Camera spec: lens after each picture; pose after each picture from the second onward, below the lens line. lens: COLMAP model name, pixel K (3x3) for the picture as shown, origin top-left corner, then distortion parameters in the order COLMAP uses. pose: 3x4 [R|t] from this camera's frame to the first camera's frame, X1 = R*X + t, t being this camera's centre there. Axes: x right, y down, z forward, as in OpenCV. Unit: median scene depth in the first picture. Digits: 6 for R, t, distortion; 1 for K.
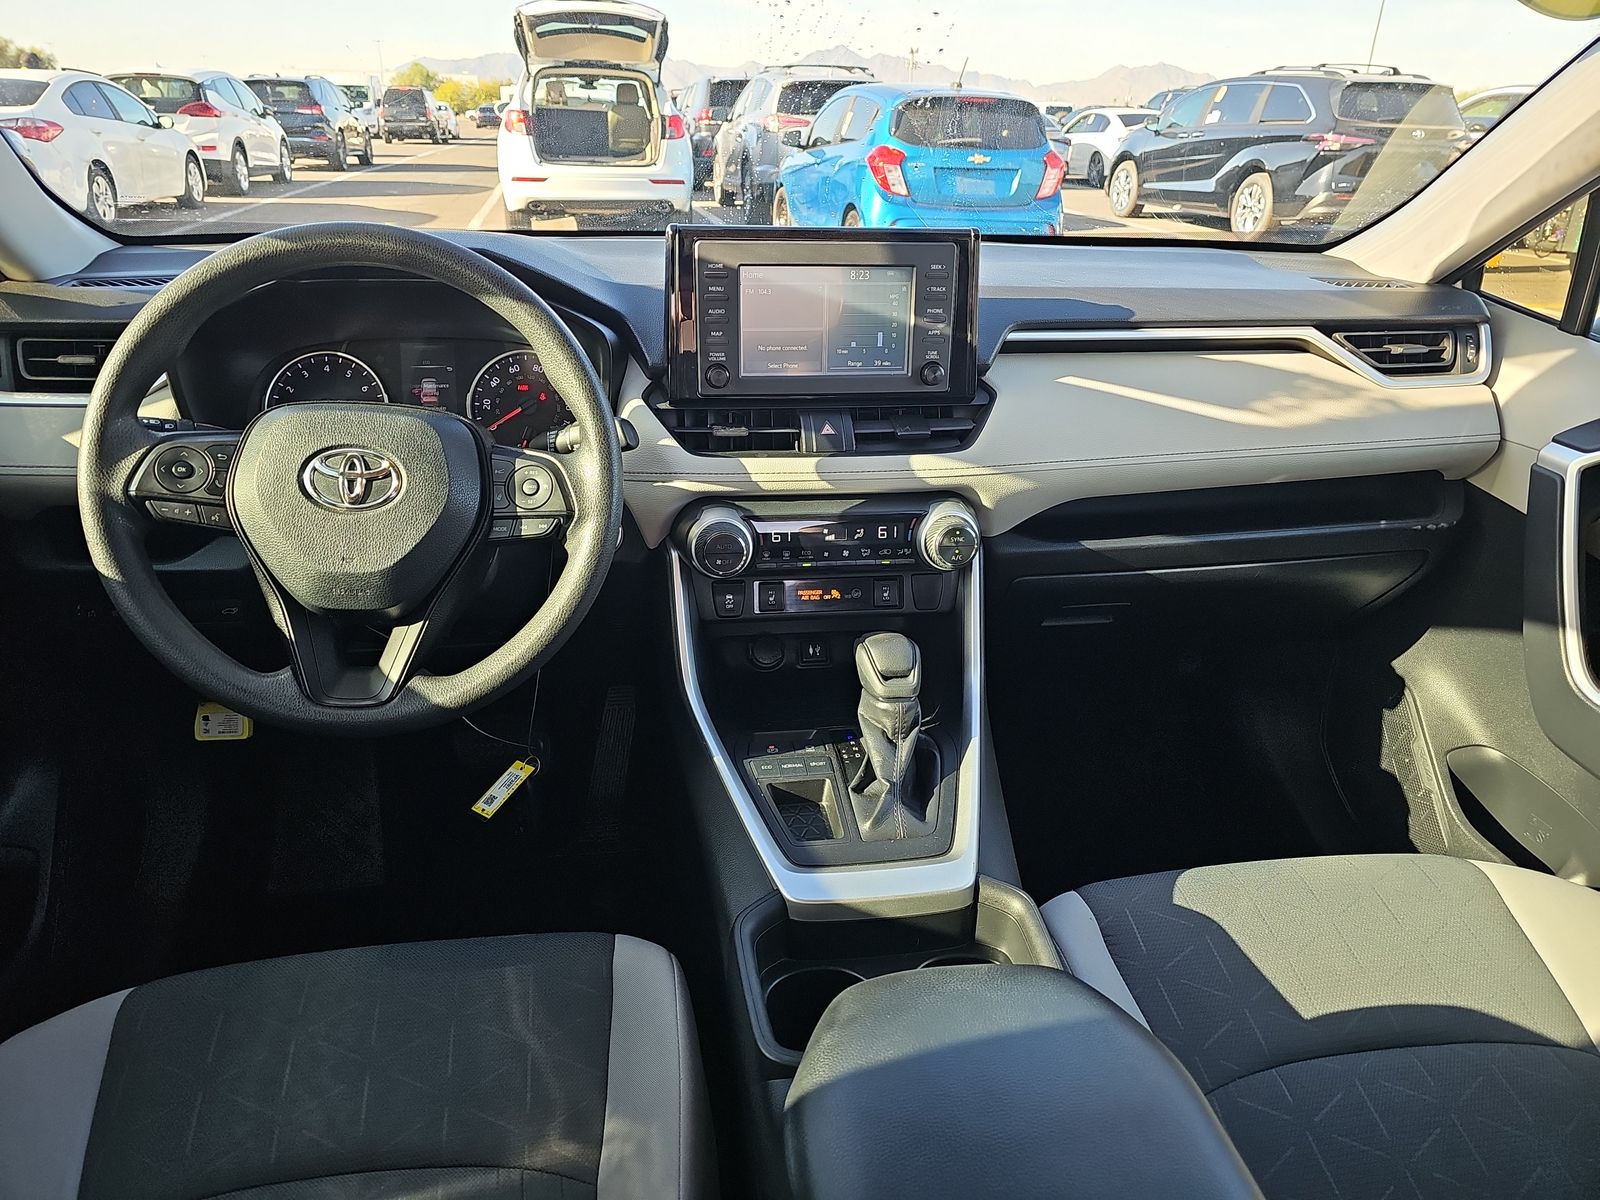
lens RADIAL K [[1060.1, 0, 800.0], [0, 1060.1, 600.0], [0, 0, 1]] dist [0.006902, 0.003518]
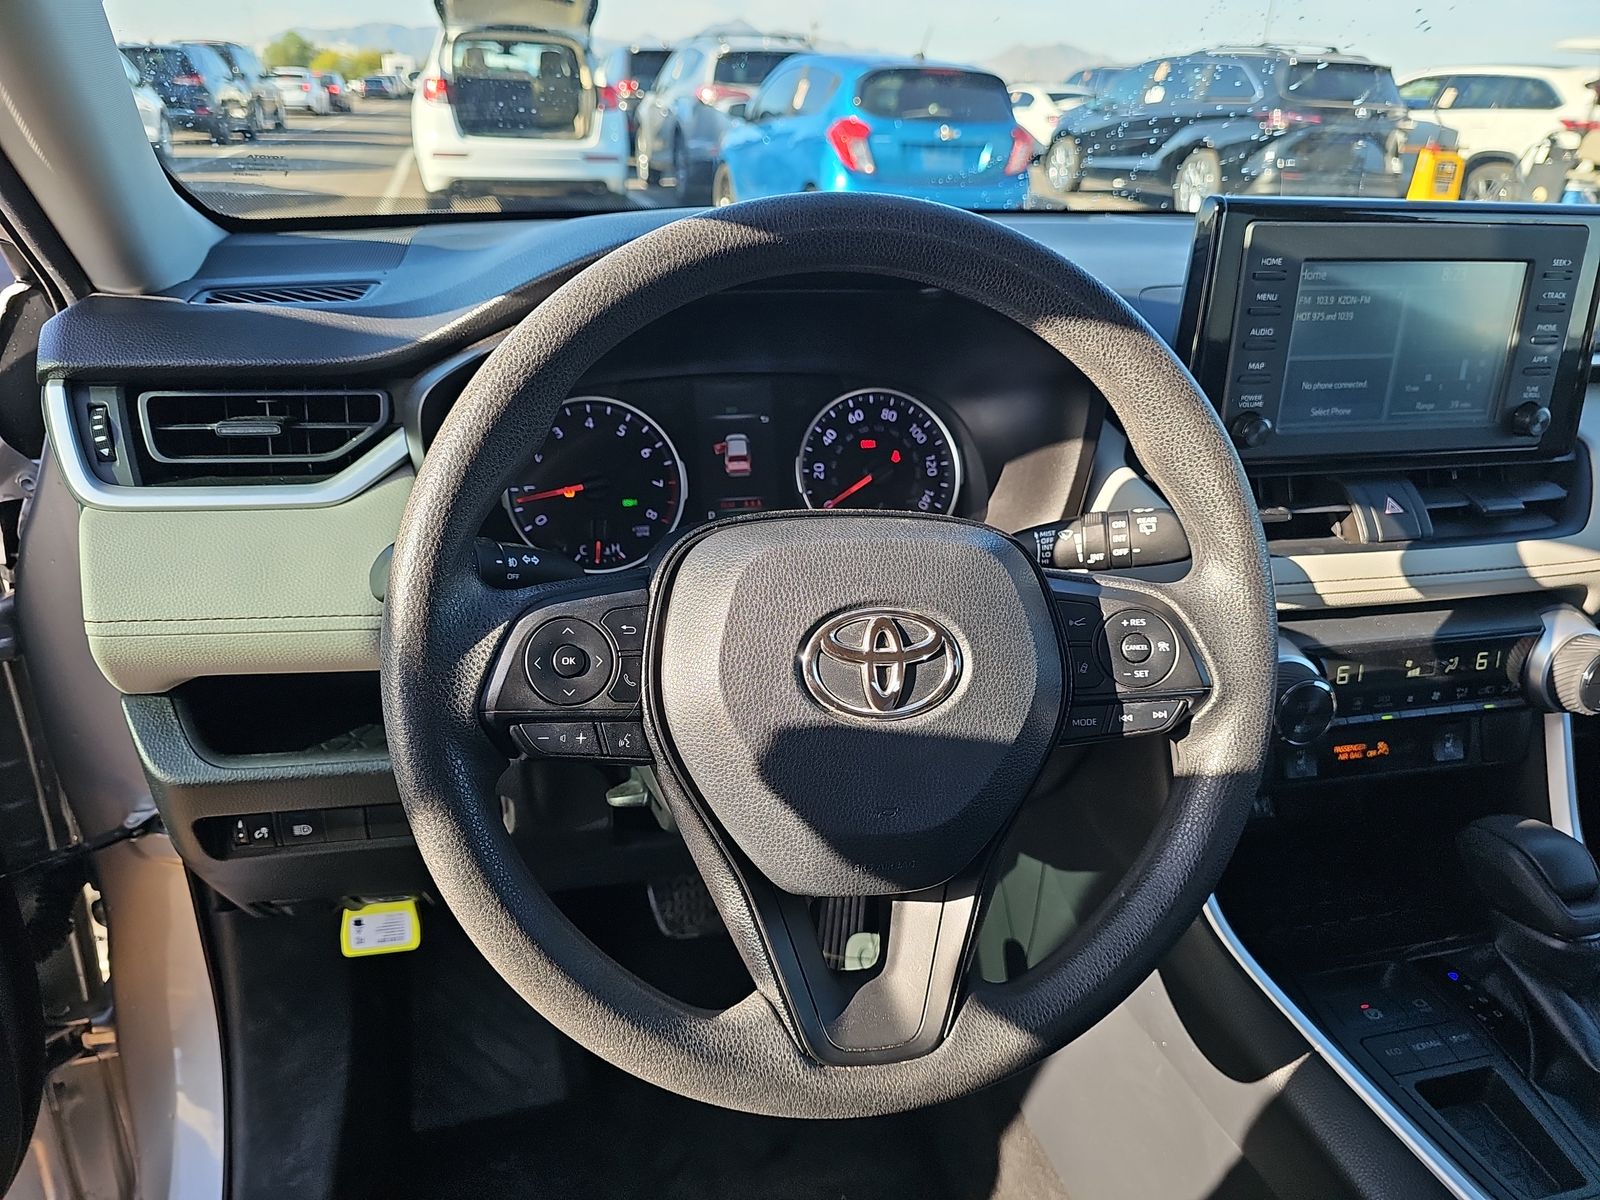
lens RADIAL K [[1080.0, 0, 771.3], [0, 1080.0, 585.1], [0, 0, 1]] dist [-0.005793, -0.006050]
pose [[0.995761, -0.031711, 0.086341, -0.074006], [0.031801, 0.999494, 0.000338, -0.022017], [-0.086308, 0.002409, 0.996266, 0.064536]]
